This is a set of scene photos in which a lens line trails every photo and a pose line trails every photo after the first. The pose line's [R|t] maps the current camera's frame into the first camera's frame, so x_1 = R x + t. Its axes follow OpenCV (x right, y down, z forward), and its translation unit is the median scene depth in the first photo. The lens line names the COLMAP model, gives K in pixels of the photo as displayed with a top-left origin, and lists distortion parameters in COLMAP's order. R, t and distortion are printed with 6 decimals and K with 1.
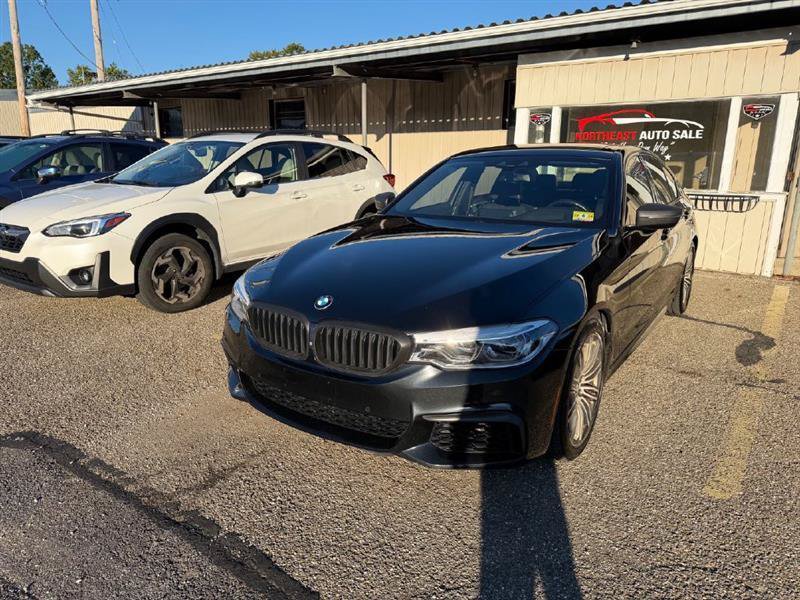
lens RADIAL K [[573.5, 0, 396.2], [0, 573.5, 301.3], [0, 0, 1]] dist [-0.003941, -0.003437]
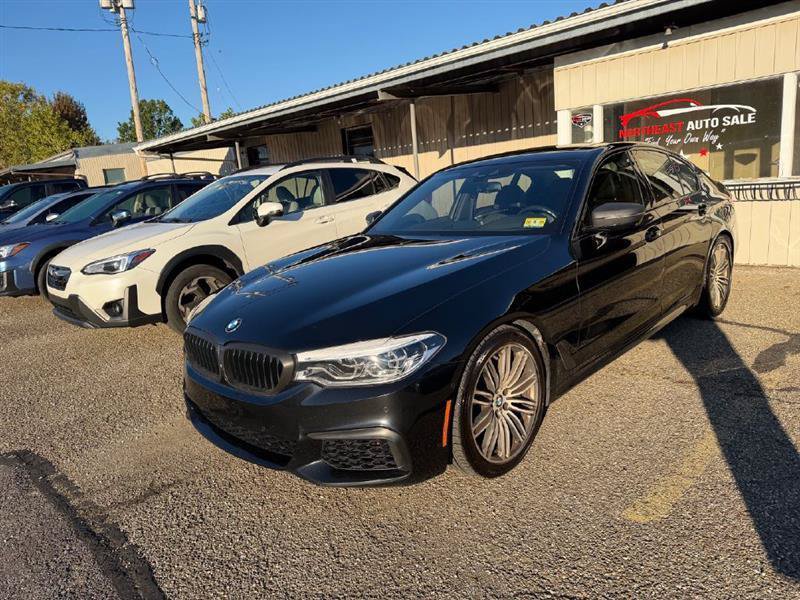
lens RADIAL K [[571.2, 0, 404.0], [0, 571.2, 301.8], [0, 0, 1]] dist [0.002135, -0.007396]
pose [[0.981543, -0.051541, -0.184167, 0.137689], [0.046750, 0.998448, -0.030268, 0.001767], [0.185441, 0.021100, 0.982429, 0.010394]]
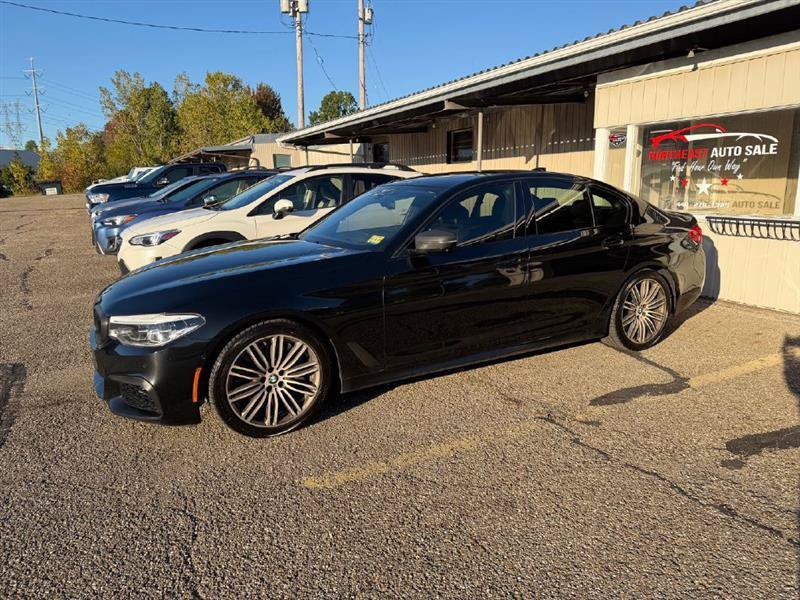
lens RADIAL K [[563.2, 0, 400.0], [0, 563.2, 300.0], [0, 0, 1]] dist [0.045736, -0.073880]
pose [[0.889397, 0.072779, -0.451305, 0.431679], [-0.089430, 0.995870, -0.015645, -0.008501], [0.448302, 0.054275, 0.892233, 0.022222]]
